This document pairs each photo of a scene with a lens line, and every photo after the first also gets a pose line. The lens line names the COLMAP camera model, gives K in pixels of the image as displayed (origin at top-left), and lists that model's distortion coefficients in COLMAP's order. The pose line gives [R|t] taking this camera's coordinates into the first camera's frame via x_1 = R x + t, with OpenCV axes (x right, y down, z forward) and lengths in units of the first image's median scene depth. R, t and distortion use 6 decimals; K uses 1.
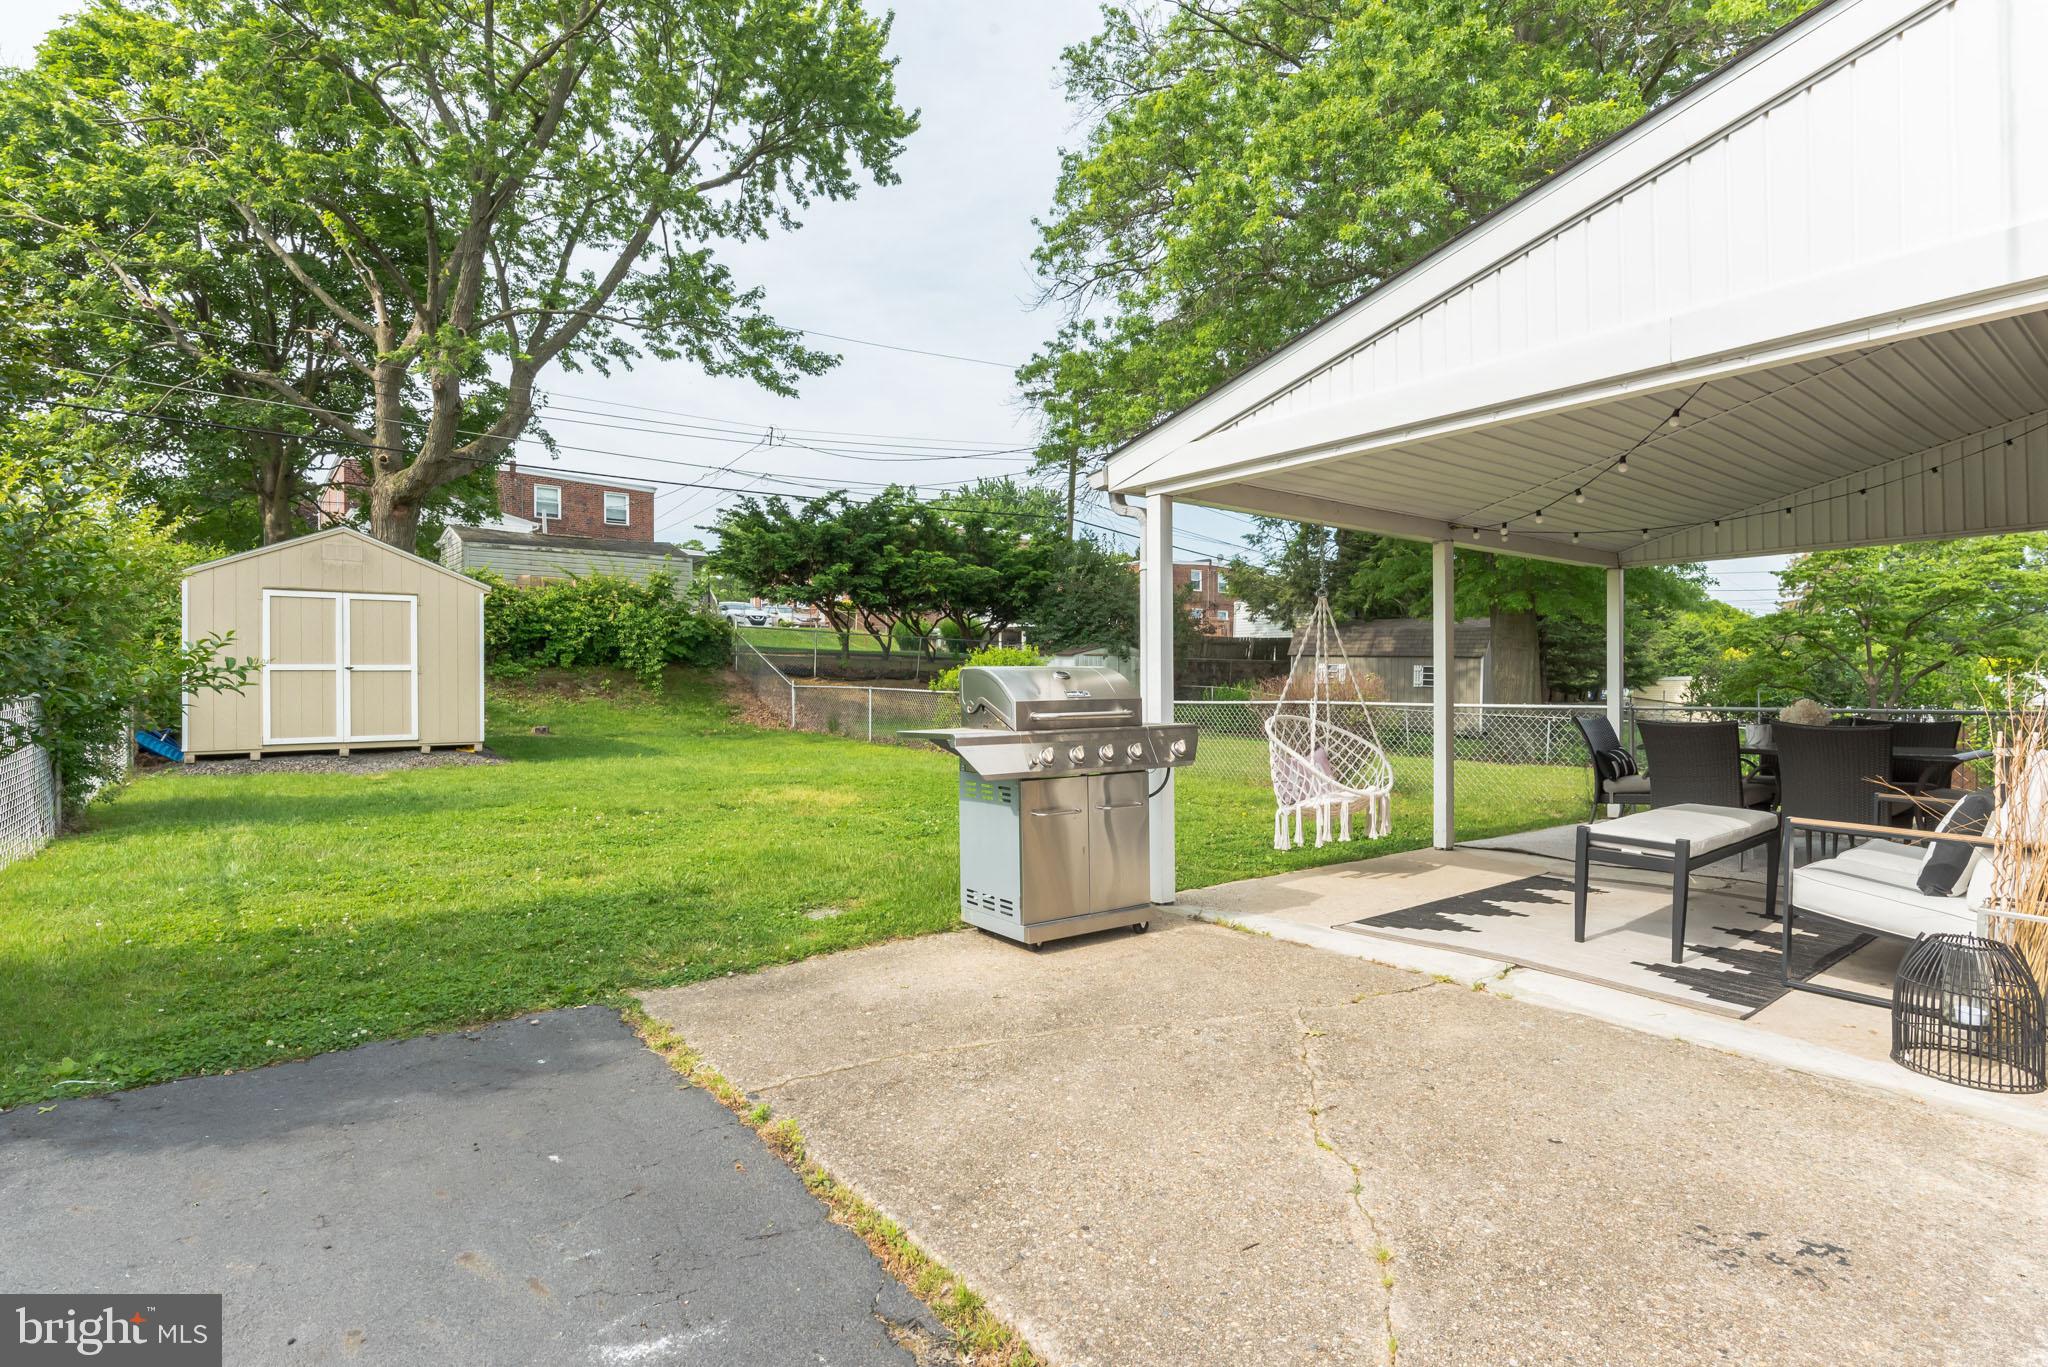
lens RADIAL K [[987.7, 0, 1025.7], [0, 987.7, 680.3], [0, 0, 1]] dist [-0.000303, 0.000489]
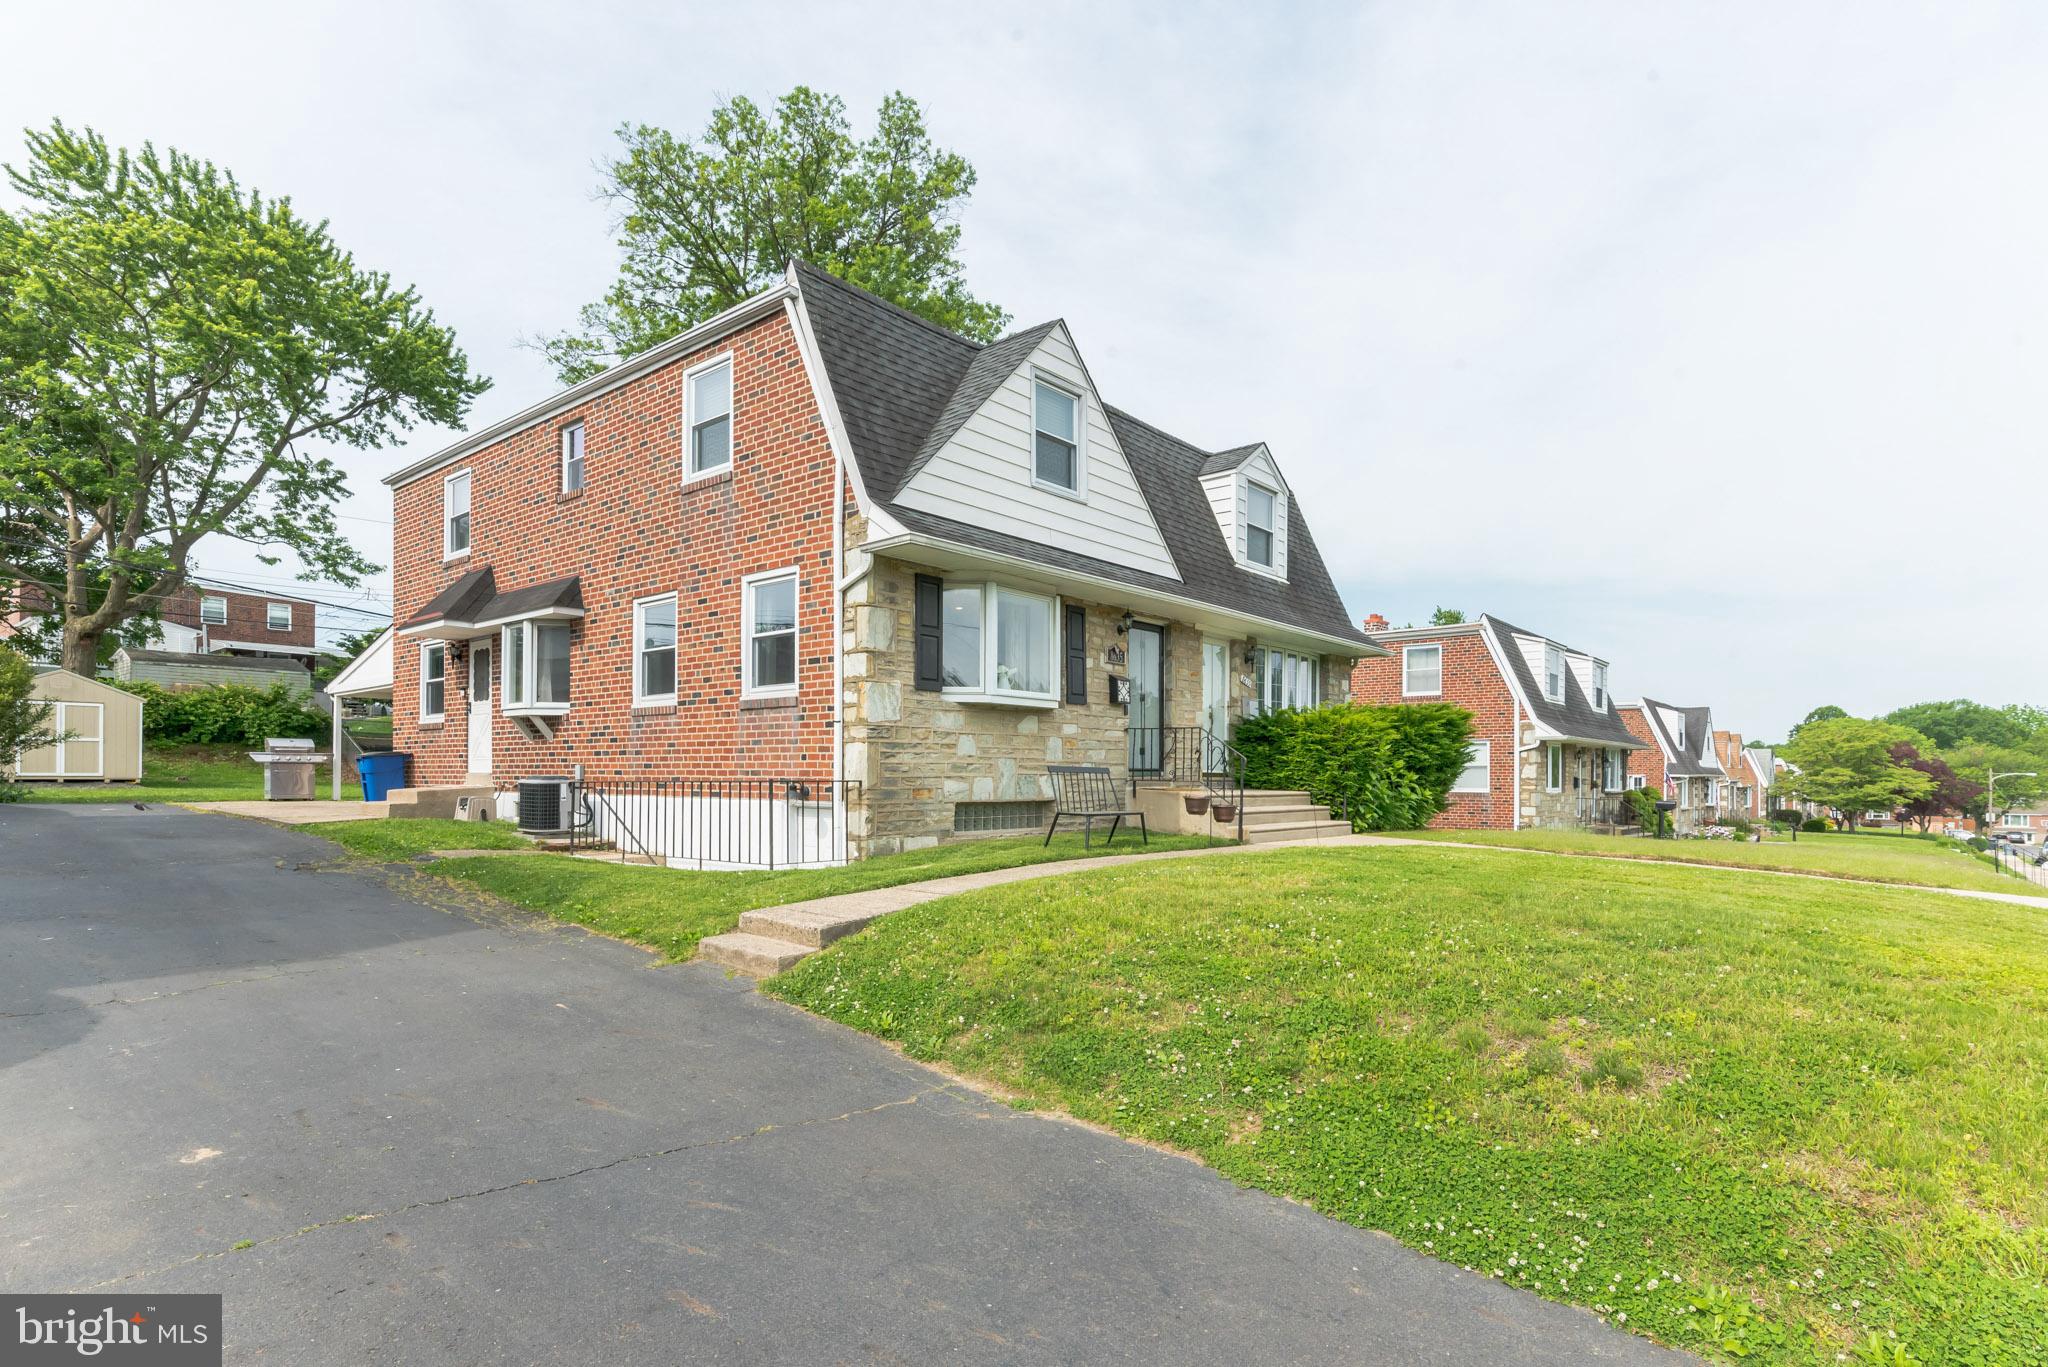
lens RADIAL K [[987.7, 0, 1001.1], [0, 987.7, 768.0], [0, 0, 1]] dist [-0.000303, 0.000489]
pose [[0.979012, 0.012852, 0.203397, 0.425443], [-0.011542, 0.999904, -0.007623, 0.021950], [-0.203475, 0.005116, 0.979067, -0.746024]]
